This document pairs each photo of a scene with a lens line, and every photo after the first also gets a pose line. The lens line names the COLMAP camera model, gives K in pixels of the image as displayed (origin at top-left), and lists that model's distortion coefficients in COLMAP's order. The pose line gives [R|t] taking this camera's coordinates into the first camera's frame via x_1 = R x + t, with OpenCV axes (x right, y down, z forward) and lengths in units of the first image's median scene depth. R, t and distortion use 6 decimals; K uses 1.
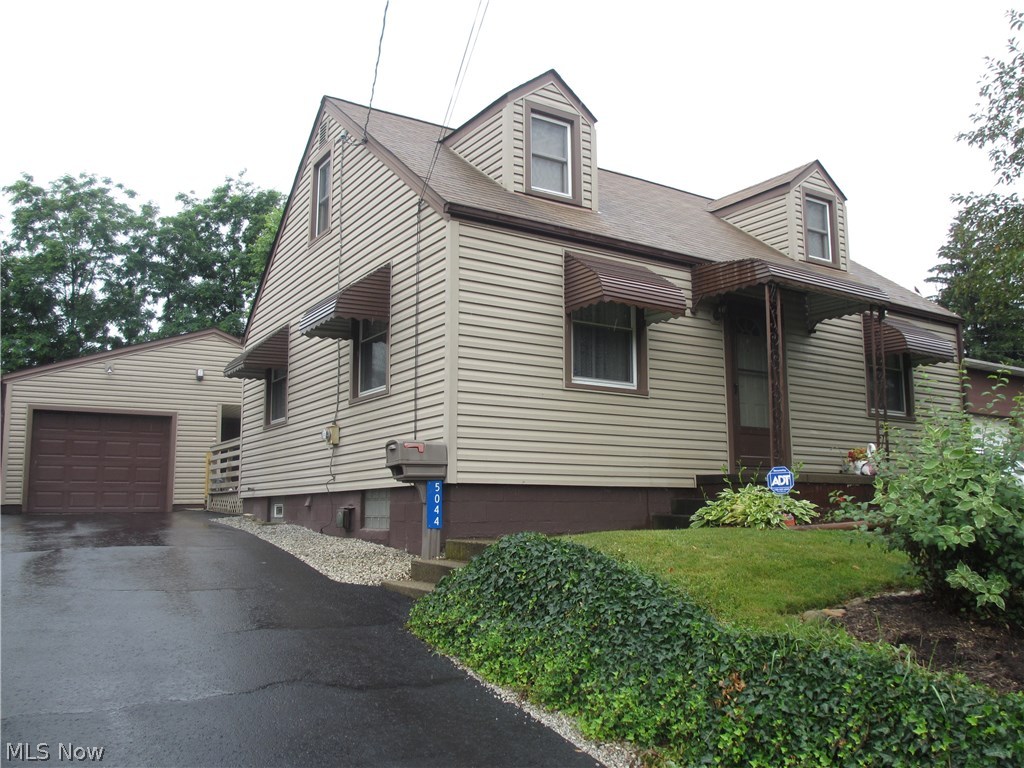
lens RADIAL K [[857.5, 0, 508.7], [0, 857.5, 385.0], [0, 0, 1]] dist [-0.061458, 0.036680]
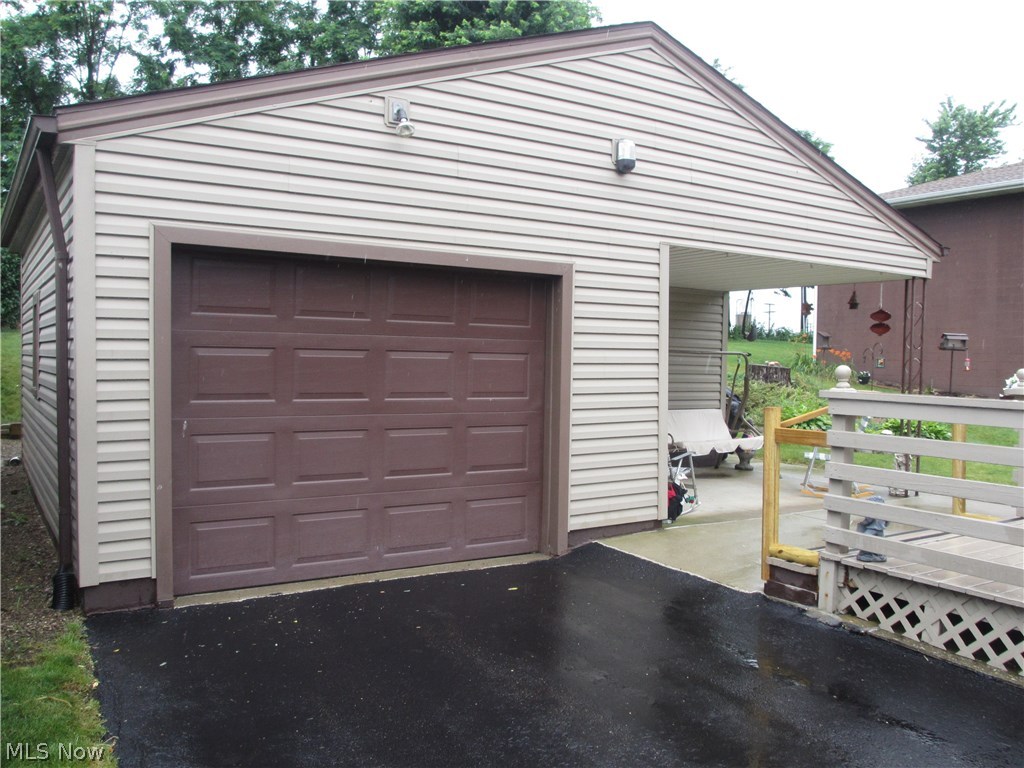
lens RADIAL K [[857.5, 0, 516.2], [0, 857.5, 384.1], [0, 0, 1]] dist [-0.061458, 0.036680]
pose [[0.999408, 0.028929, 0.018616, -0.421813], [-0.031775, 0.983643, 0.177304, 0.019559], [-0.013182, -0.177790, 0.983980, 0.662540]]
